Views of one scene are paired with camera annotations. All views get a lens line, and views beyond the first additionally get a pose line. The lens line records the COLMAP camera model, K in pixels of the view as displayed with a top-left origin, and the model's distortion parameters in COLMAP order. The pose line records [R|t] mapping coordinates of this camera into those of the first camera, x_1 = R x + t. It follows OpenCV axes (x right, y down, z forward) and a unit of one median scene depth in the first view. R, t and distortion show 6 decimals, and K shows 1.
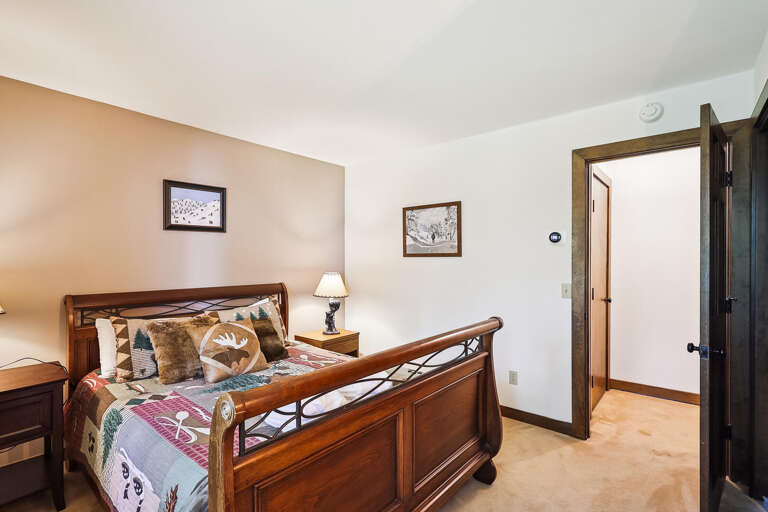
lens RADIAL K [[363.0, 0, 384.7], [0, 363.0, 257.8], [0, 0, 1]] dist [0.002661, -0.000116]
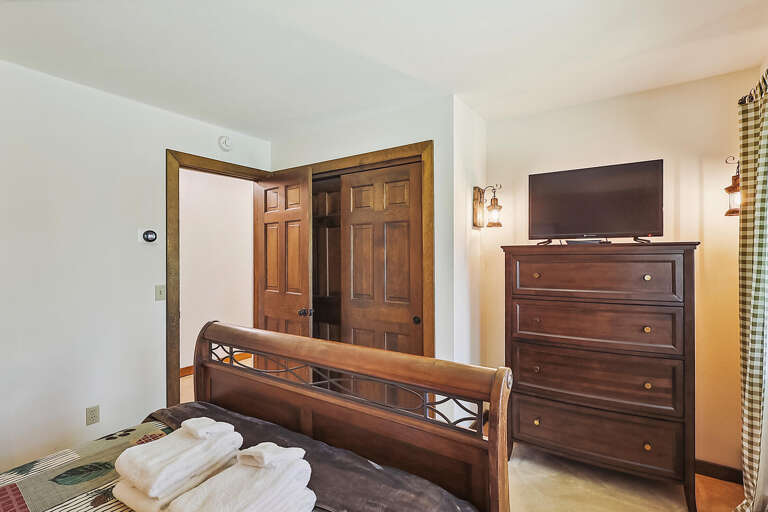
lens RADIAL K [[363.0, 0, 384.9], [0, 363.0, 258.1], [0, 0, 1]] dist [0.002661, -0.000116]
pose [[-0.106265, 0.003448, 0.994332, -0.511977], [0.003350, 0.999990, -0.003110, 0.004281], [-0.994332, 0.003000, -0.106275, 0.508260]]
